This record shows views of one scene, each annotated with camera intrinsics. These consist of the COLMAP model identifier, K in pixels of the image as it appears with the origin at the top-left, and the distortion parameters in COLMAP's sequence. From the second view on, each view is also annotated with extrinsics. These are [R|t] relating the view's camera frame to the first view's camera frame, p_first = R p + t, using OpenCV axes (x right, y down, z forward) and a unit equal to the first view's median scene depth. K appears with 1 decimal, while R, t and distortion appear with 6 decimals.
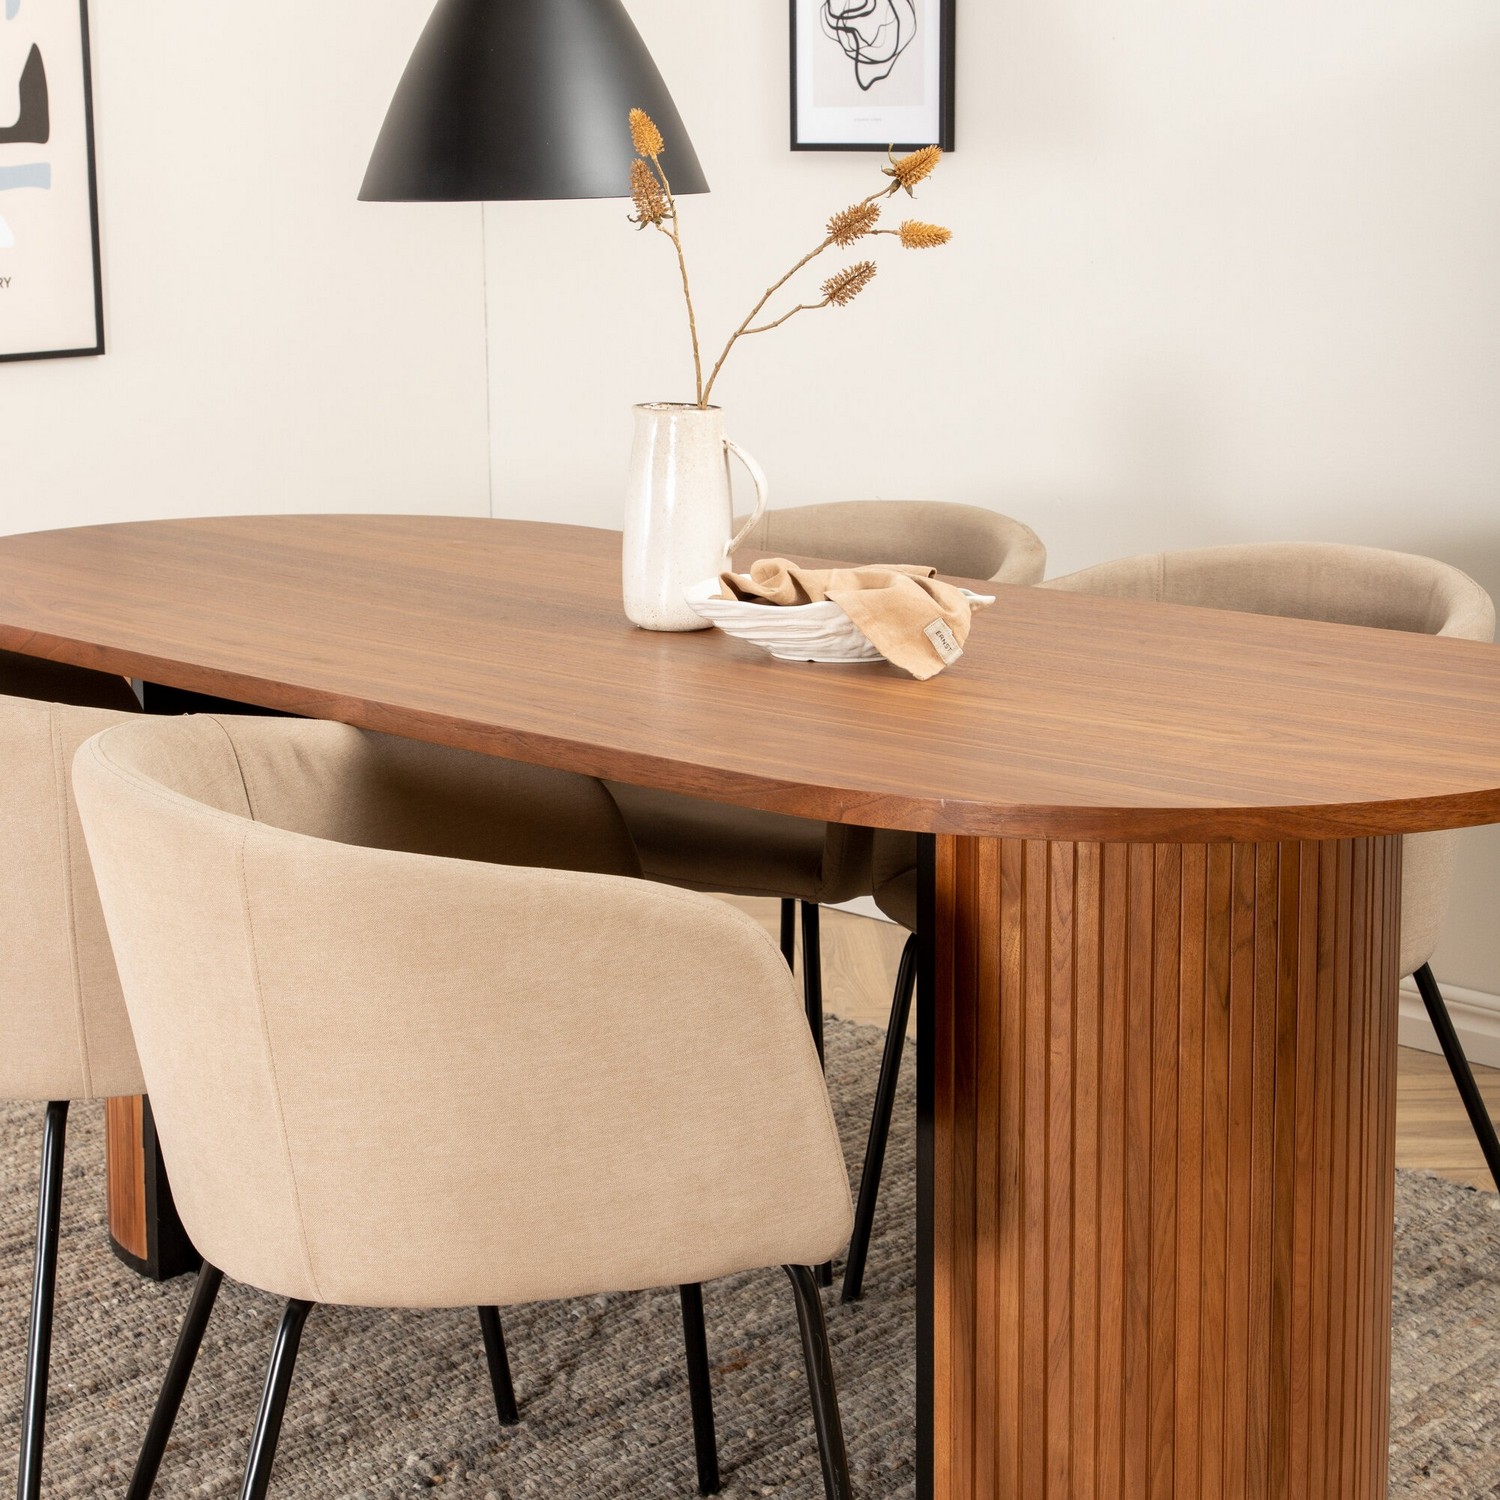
lens RADIAL K [[2843.7, 0, 748.0], [0, 2843.7, 684.8], [0, 0, 1]] dist [0.042080, 0.036354]
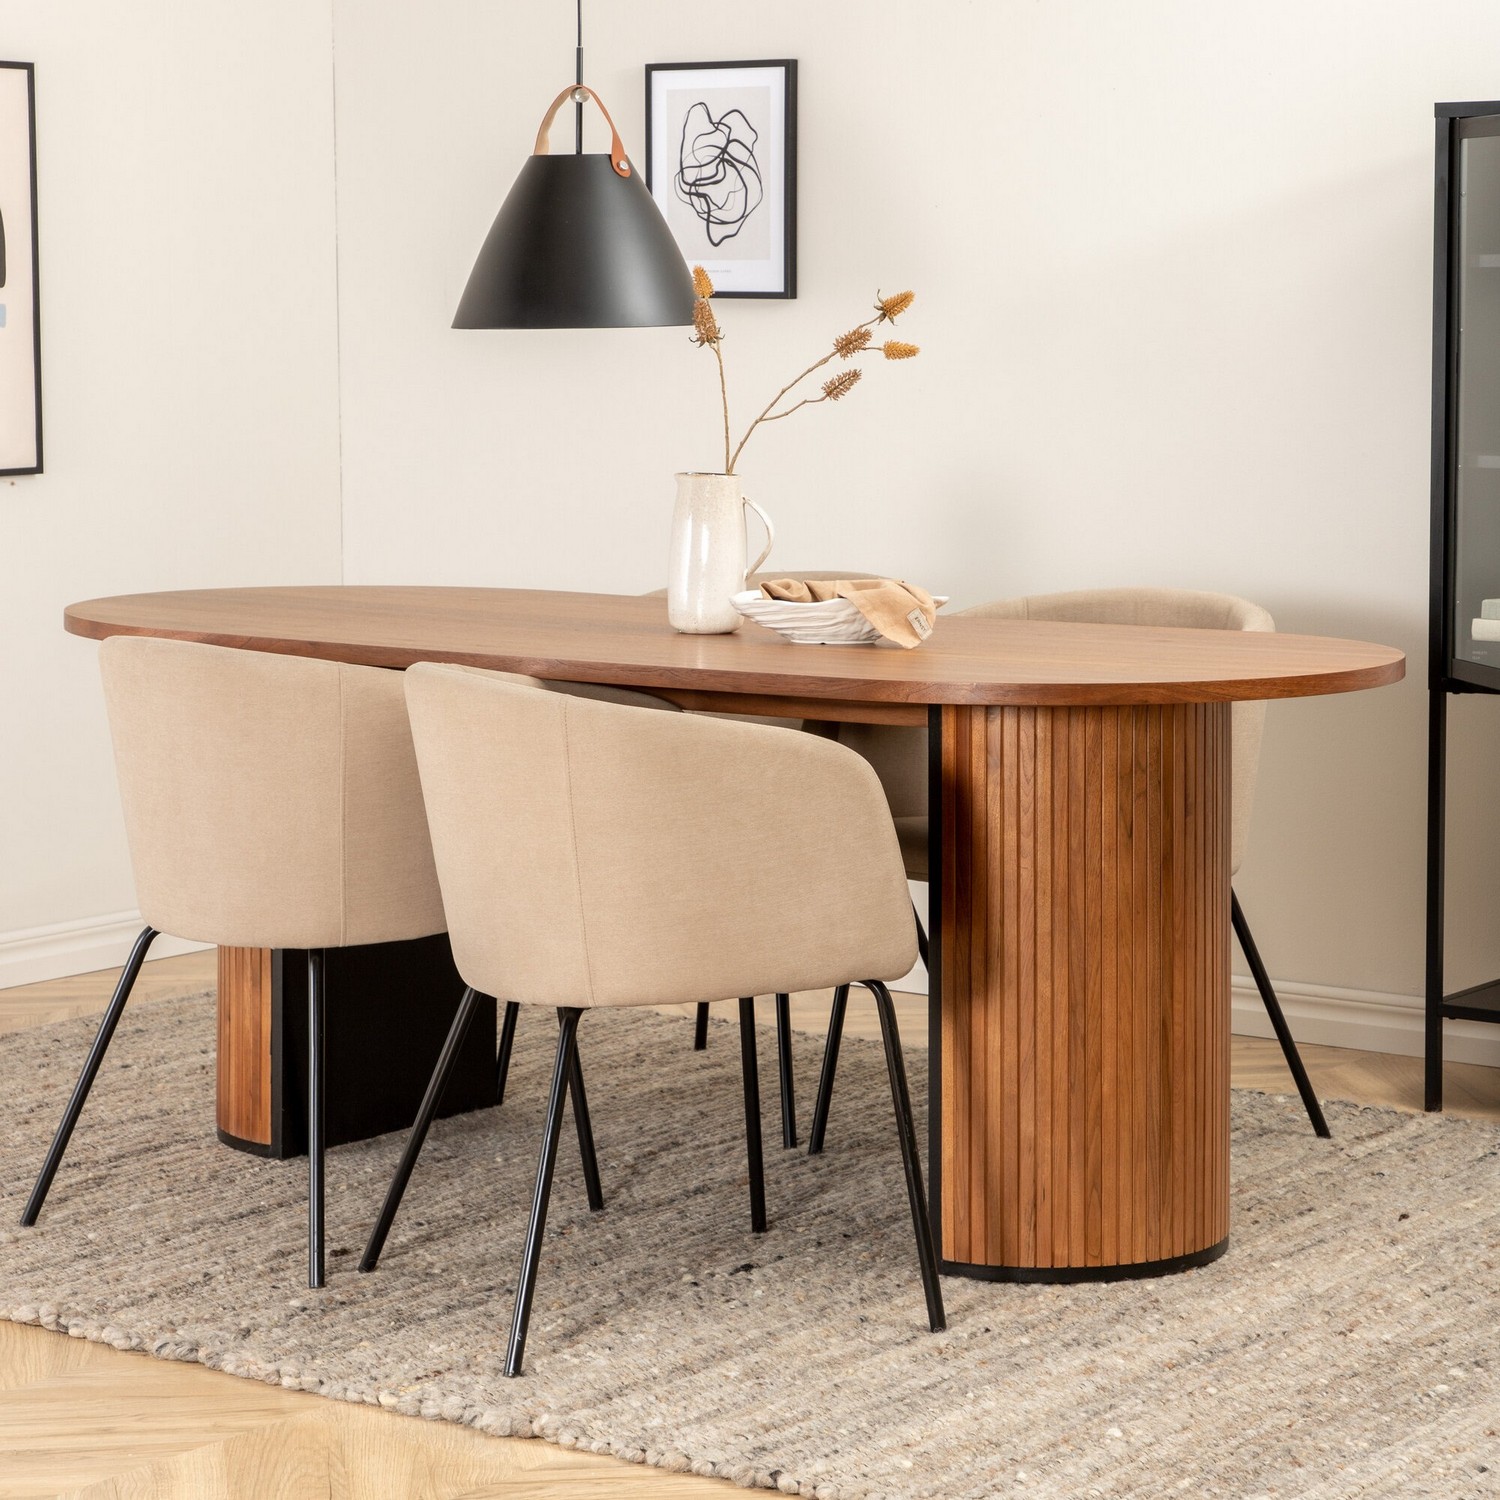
lens RADIAL K [[3620.2, 0, 750.0], [0, 3620.2, 750.0], [0, 0, 1]] dist [0.082918, 0.020561]
pose [[0.990471, -0.012628, 0.137139, -0.304131], [0.021341, 0.997832, -0.062254, 0.181090], [-0.136055, 0.064588, 0.988594, -0.919881]]
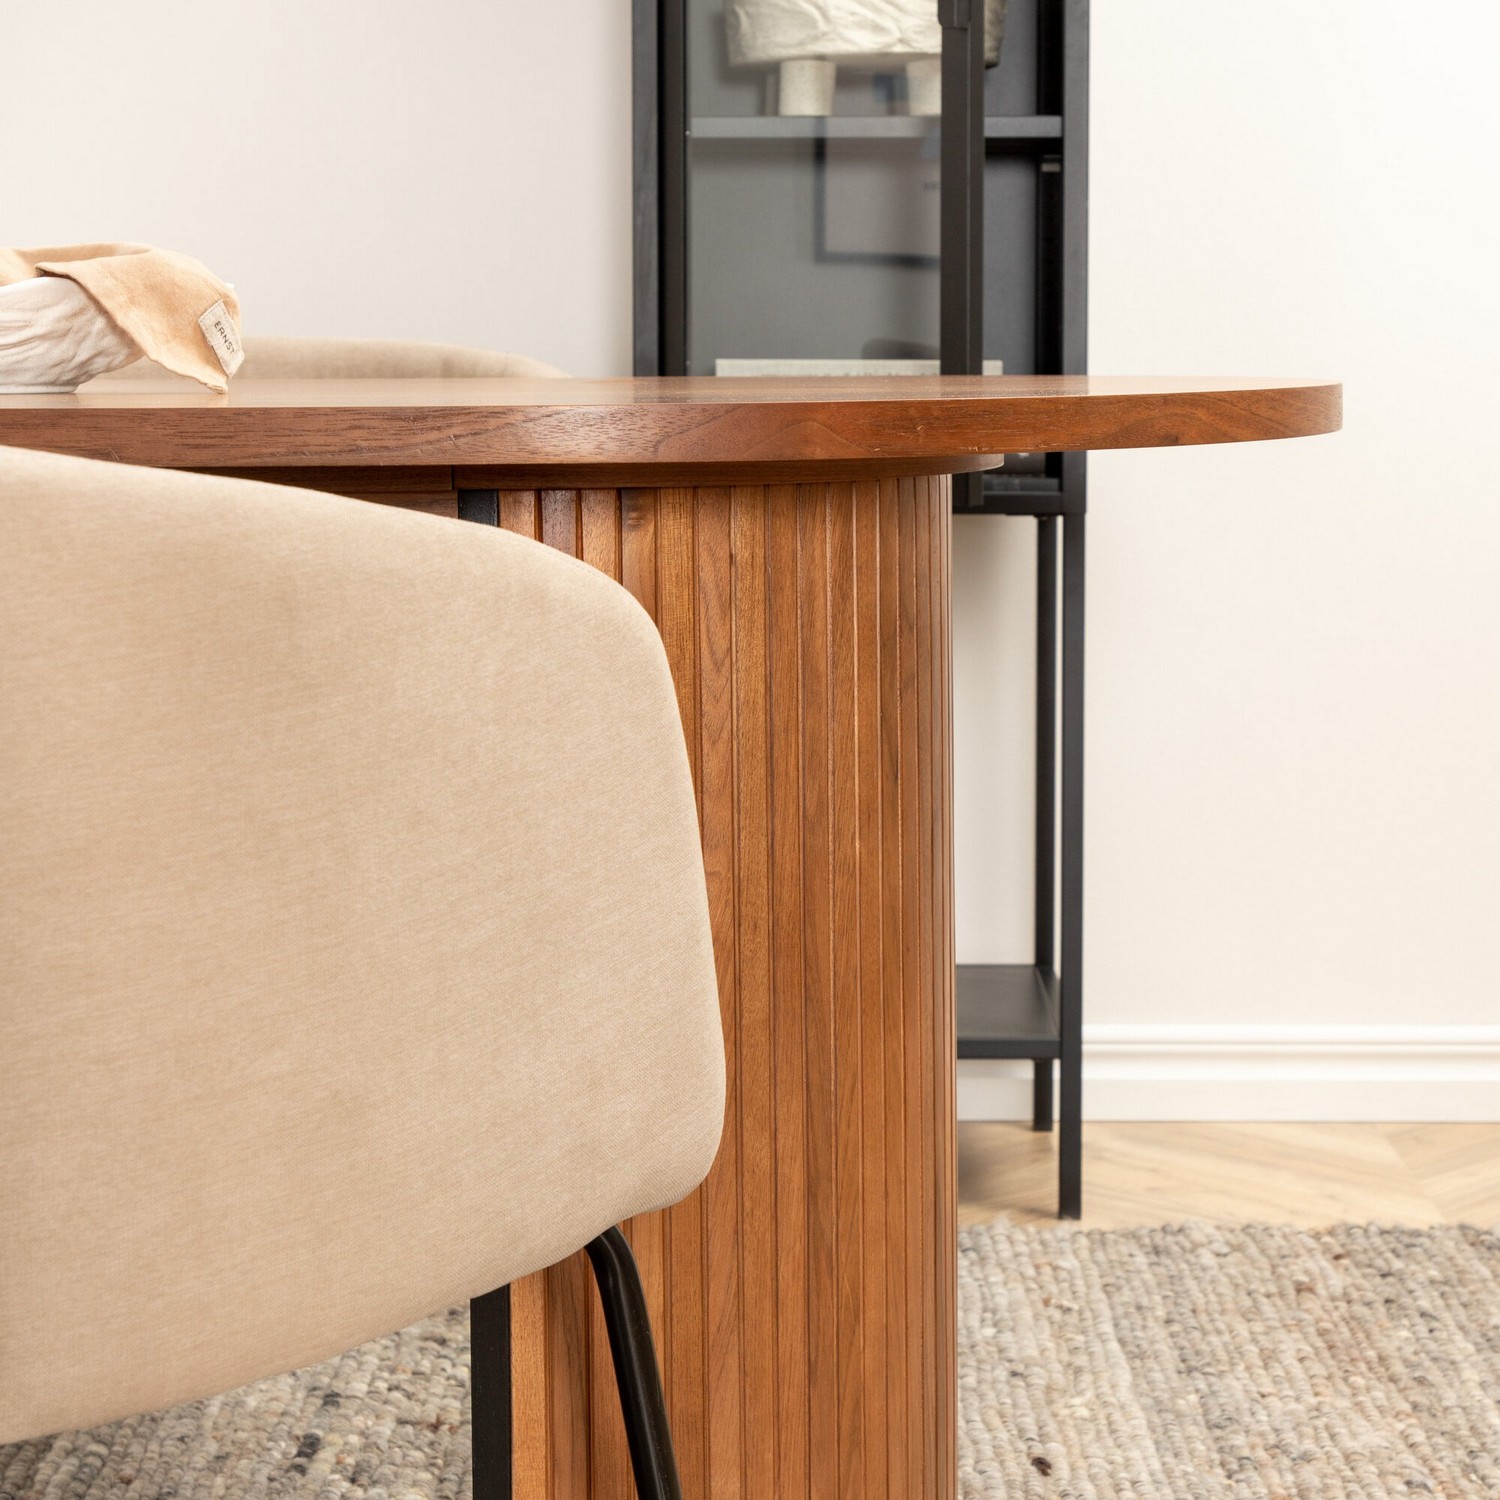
lens RADIAL K [[3357.1, 0, 751.2], [0, 3357.1, 591.5], [0, 0, 1]] dist [-0.004565, 0.244104]
pose [[0.732079, -0.054476, 0.679038, -0.395976], [0.120164, 0.991494, -0.050007, 0.102483], [-0.670538, 0.118205, 0.732398, 0.414328]]
